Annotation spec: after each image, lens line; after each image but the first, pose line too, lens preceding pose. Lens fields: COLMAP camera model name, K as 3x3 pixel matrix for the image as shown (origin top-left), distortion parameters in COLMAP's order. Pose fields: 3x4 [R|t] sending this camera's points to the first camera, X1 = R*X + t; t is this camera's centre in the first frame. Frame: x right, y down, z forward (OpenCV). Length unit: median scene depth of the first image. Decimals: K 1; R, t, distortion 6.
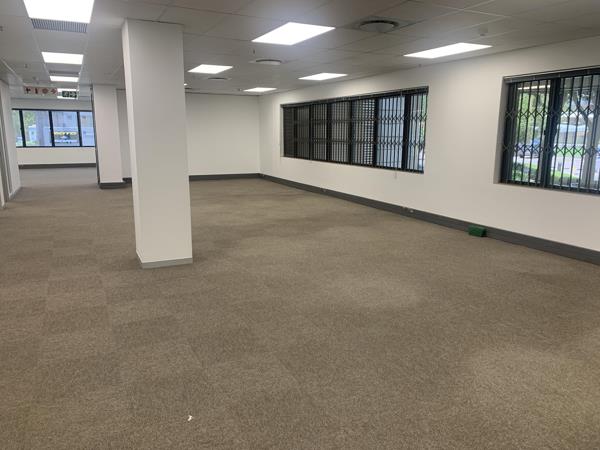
lens RADIAL K [[461.6, 0, 299.8], [0, 461.6, 226.5], [0, 0, 1]] dist [0.001744, -0.003442]
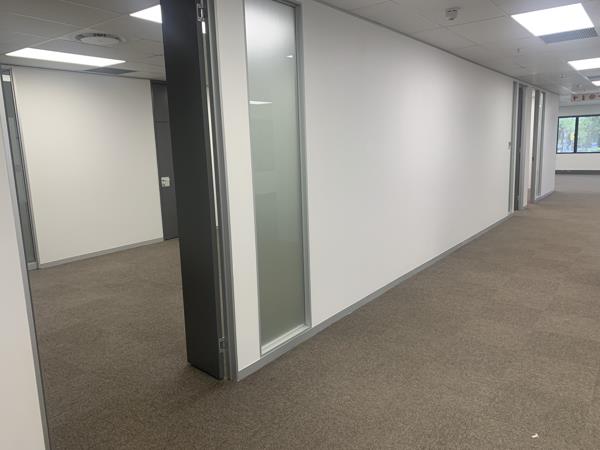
lens RADIAL K [[461.6, 0, 300.6], [0, 461.6, 224.2], [0, 0, 1]] dist [0.001744, -0.003442]
pose [[0.445823, 0.138293, -0.884374, 0.188390], [-0.154435, 0.985061, 0.076185, -0.008200], [0.881698, 0.102614, 0.460520, 0.050174]]
